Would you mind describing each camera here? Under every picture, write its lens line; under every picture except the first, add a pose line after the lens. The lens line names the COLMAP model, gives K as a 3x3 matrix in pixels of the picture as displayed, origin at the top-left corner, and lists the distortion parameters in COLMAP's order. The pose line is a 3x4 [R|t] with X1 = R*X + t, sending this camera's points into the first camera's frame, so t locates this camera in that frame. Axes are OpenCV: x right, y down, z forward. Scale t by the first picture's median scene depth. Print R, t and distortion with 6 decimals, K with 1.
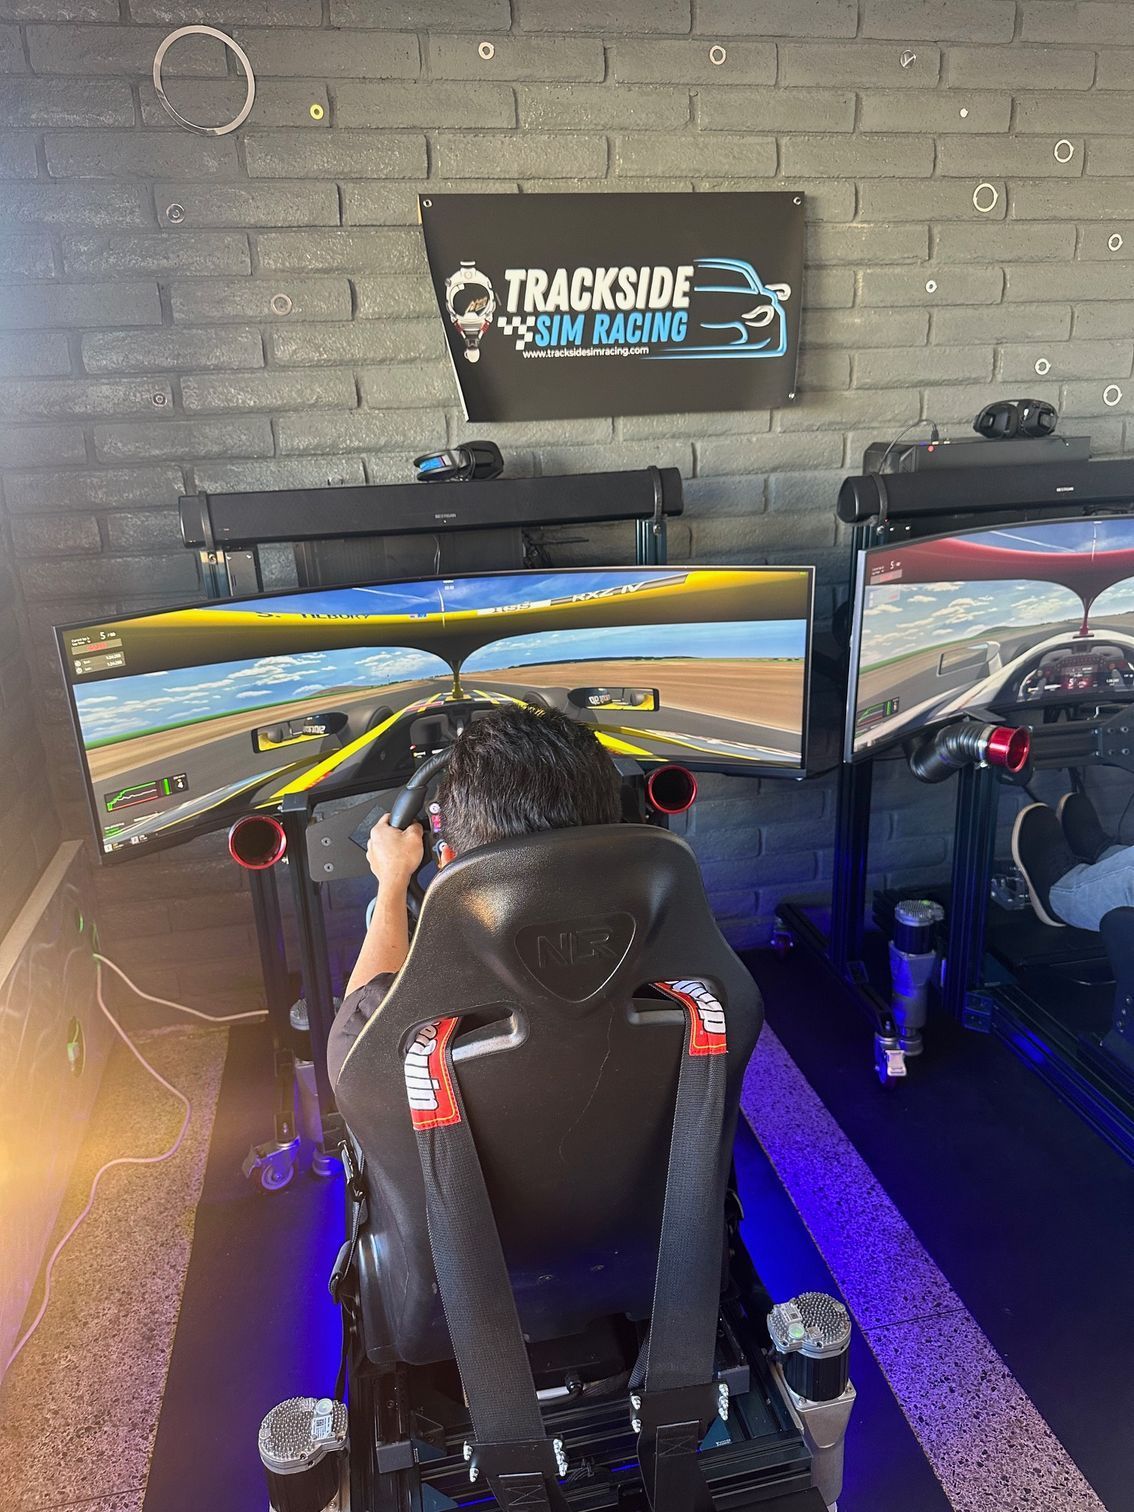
lens RADIAL K [[1054.2, 0, 567.0], [0, 1054.2, 756.0], [0, 0, 1]] dist [0.001796, -0.004219]
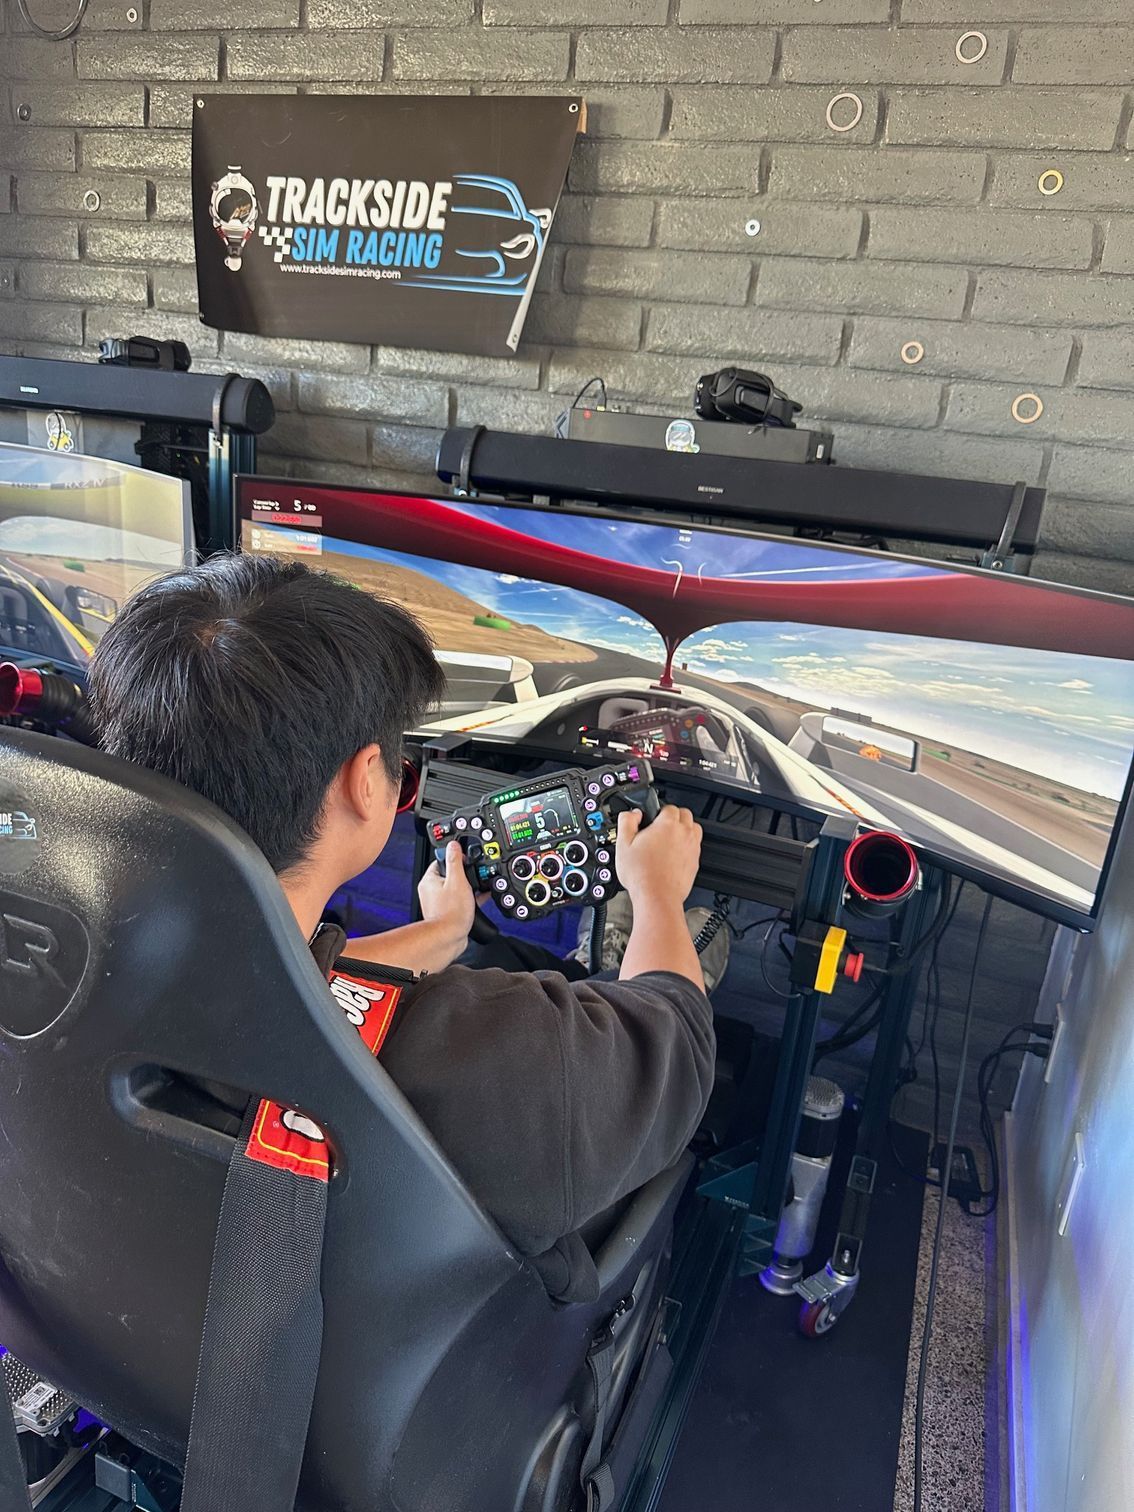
lens RADIAL K [[1023.2, 0, 615.4], [0, 1023.2, 753.0], [0, 0, 1]] dist [-0.005531, 0.001025]
pose [[0.849810, 0.275183, -0.449552, 0.751464], [-0.289096, 0.956505, 0.039012, -0.085366], [0.440734, 0.096811, 0.892402, 0.353365]]
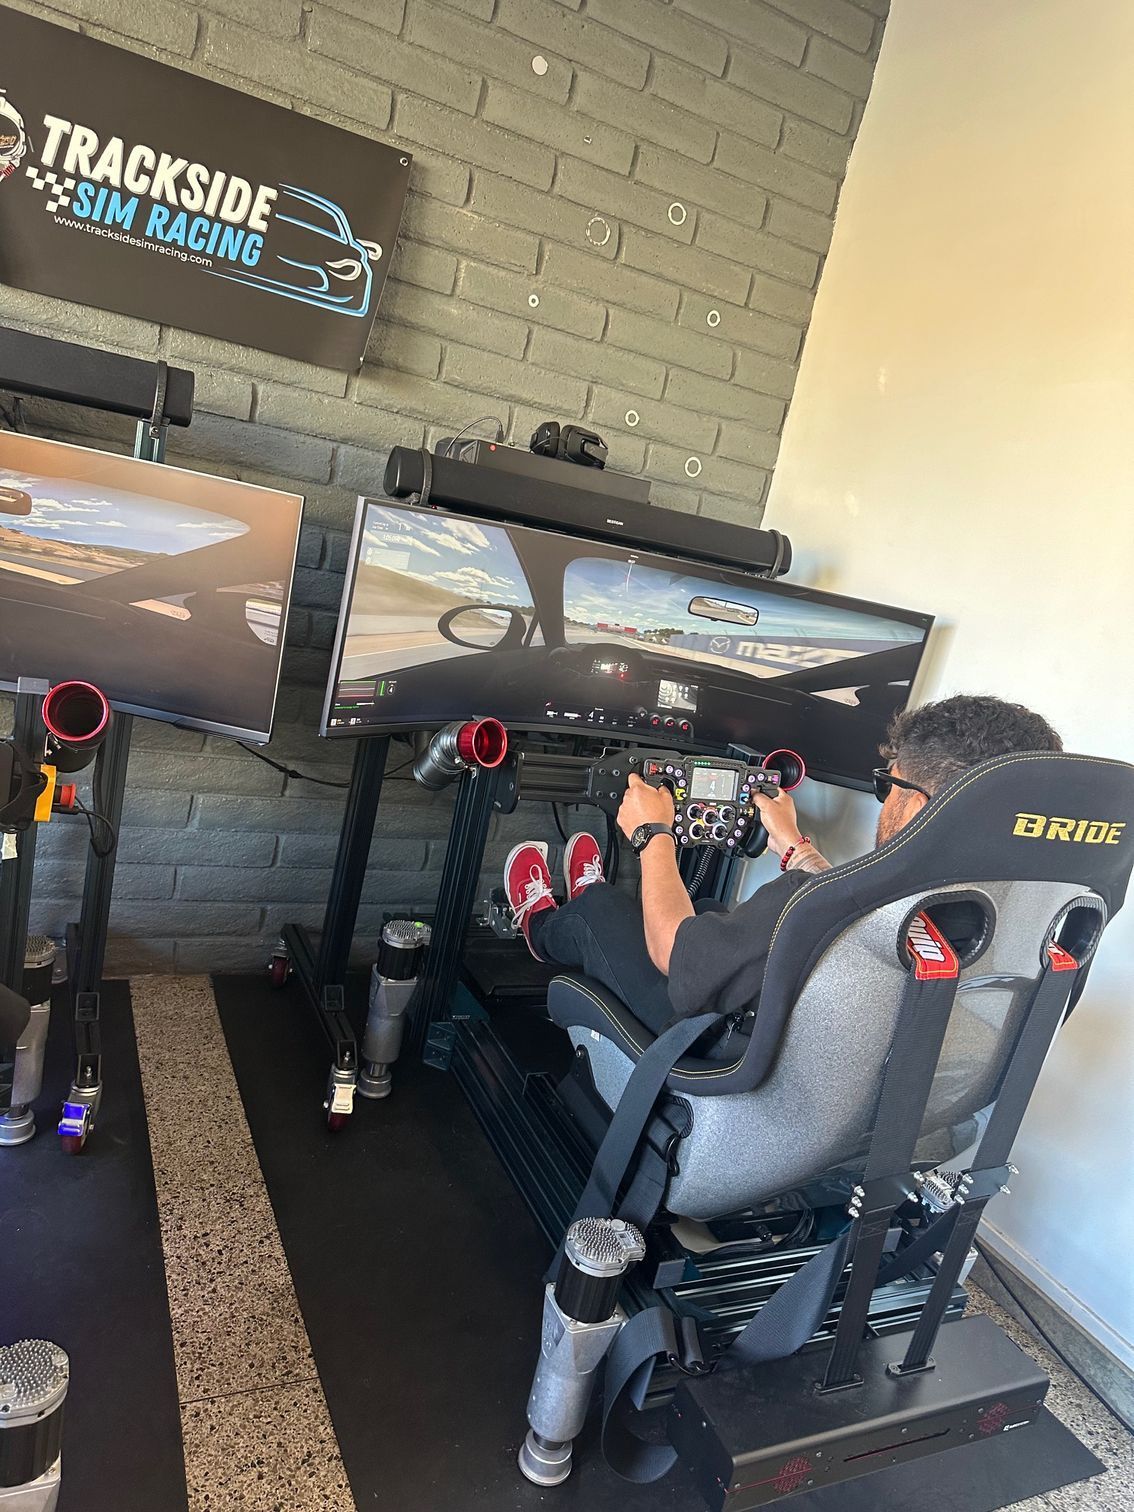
lens RADIAL K [[1050.5, 0, 559.0], [0, 1050.5, 769.5], [0, 0, 1]] dist [-0.002851, -0.003493]
pose [[0.942748, 0.176874, 0.282739, 0.182319], [-0.157996, 0.983473, -0.088423, 0.066395], [-0.293706, 0.038689, 0.955113, 0.090137]]
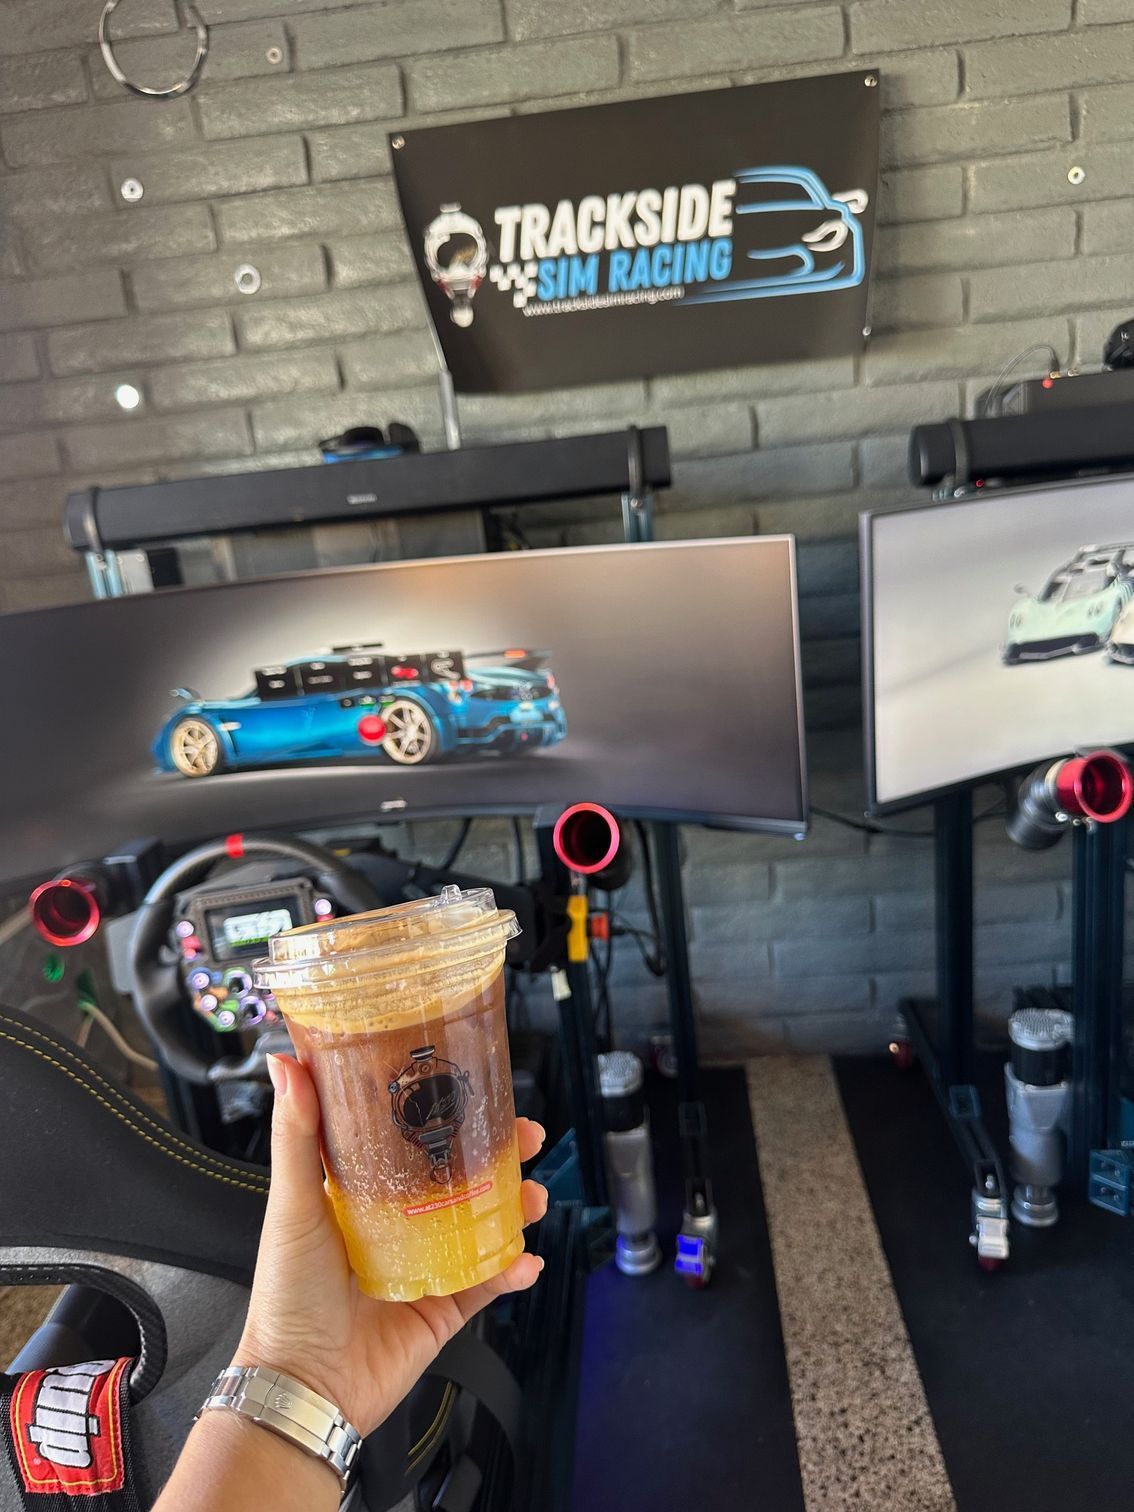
lens RADIAL K [[1076.6, 0, 598.2], [0, 1076.6, 768.0], [0, 0, 1]] dist [-0.011502, -0.003203]
pose [[0.965978, 0.010292, -0.258419, 0.235276], [-0.018429, 0.999407, -0.029087, -0.000876], [0.257967, 0.032860, 0.965595, 0.215703]]
